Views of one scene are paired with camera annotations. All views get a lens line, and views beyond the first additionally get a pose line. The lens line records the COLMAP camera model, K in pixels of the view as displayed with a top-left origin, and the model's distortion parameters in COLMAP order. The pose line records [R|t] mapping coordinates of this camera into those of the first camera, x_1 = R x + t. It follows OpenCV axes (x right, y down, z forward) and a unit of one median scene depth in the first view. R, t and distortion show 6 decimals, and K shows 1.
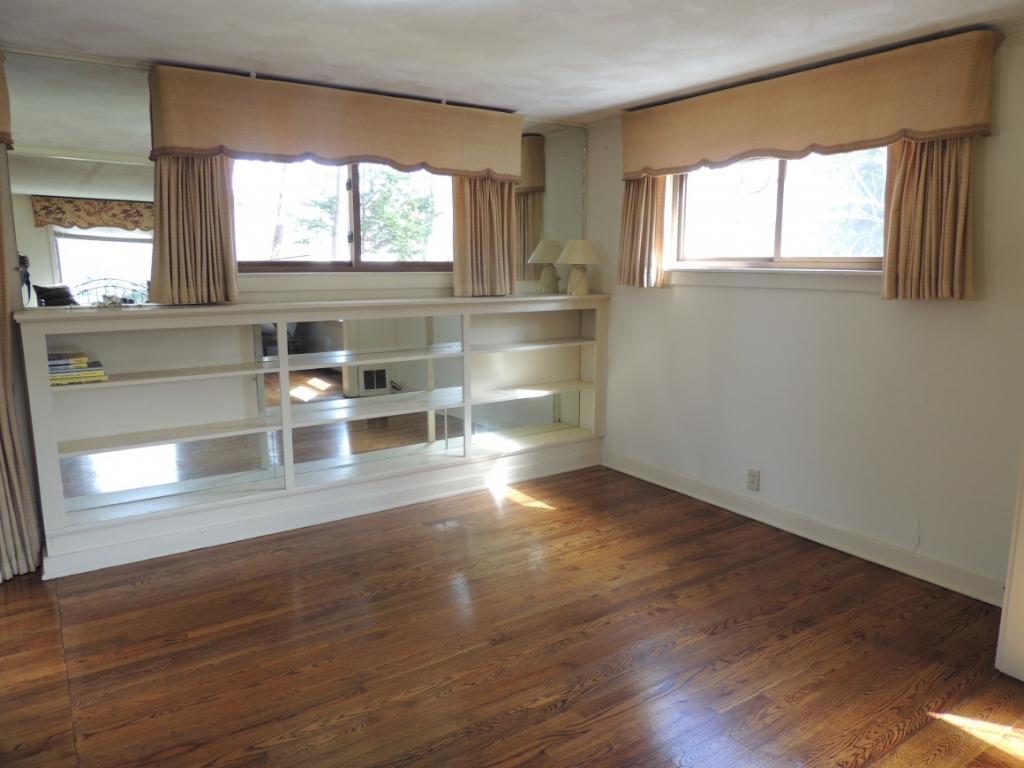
lens RADIAL K [[717.7, 0, 512.0], [0, 717.7, 384.0], [0, 0, 1]] dist [-0.024159, -0.001461]
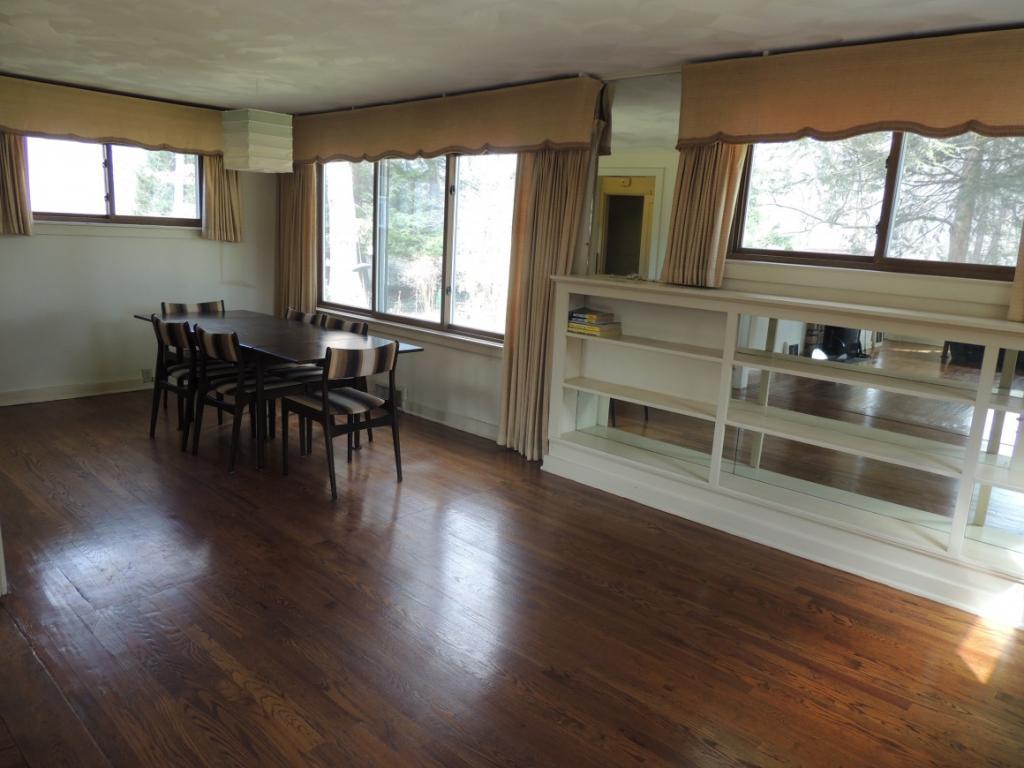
lens RADIAL K [[717.7, 0, 512.0], [0, 717.7, 384.0], [0, 0, 1]] dist [-0.024159, -0.001461]
pose [[0.227260, 0.211961, -0.950487, 0.538588], [-0.219357, 0.962084, 0.162100, -0.084073], [0.948807, 0.171657, 0.265138, 0.482076]]
